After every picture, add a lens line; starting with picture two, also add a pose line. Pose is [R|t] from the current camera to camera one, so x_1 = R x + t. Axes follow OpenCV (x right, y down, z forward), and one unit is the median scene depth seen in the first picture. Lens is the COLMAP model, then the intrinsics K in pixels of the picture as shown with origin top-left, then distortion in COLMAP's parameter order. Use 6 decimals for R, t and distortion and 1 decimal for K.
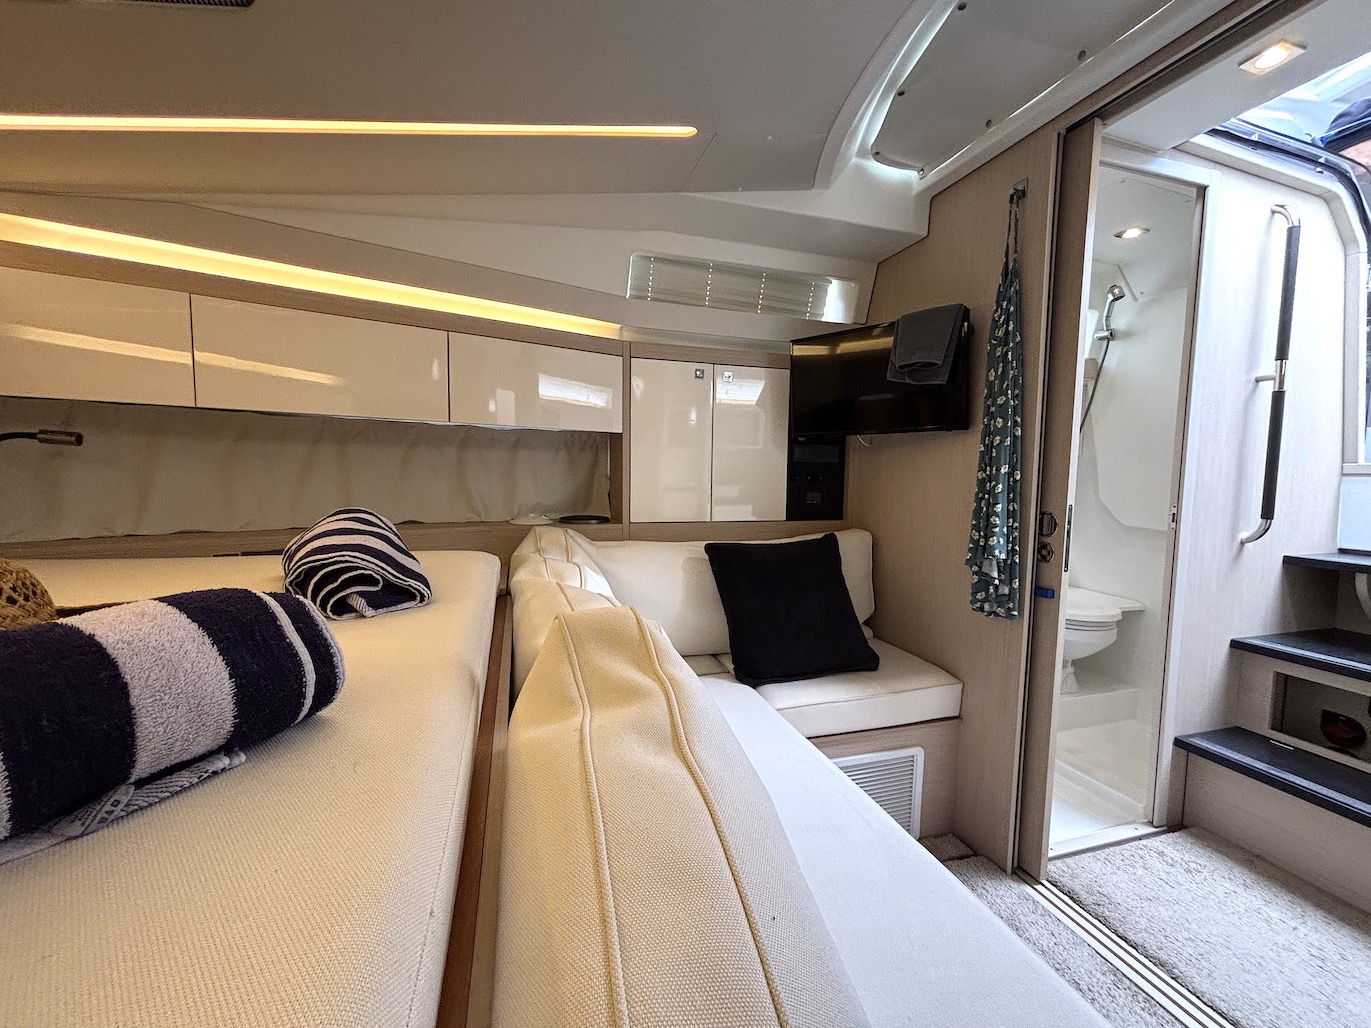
lens RADIAL K [[552.8, 0, 673.5], [0, 552.8, 522.1], [0, 0, 1]] dist [0.000535, -0.000256]
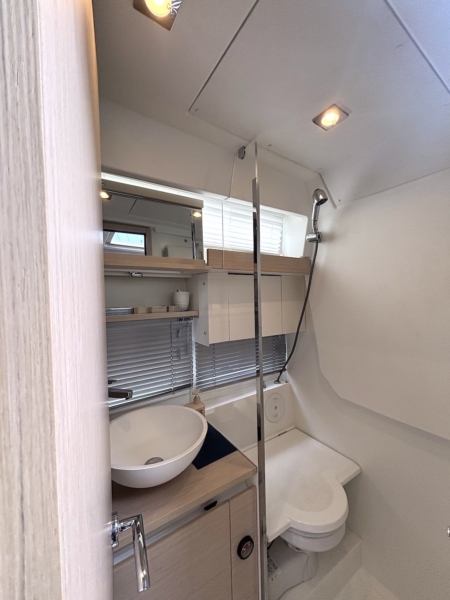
lens RADIAL K [[241.9, 0, 228.7], [0, 241.9, 303.0], [0, 0, 1]] dist [0.000535, -0.000256]
pose [[0.956007, -0.055220, 0.288099, 0.483550], [0.065981, 0.997434, -0.027767, -0.210457], [-0.285827, 0.045554, 0.957198, 0.608240]]
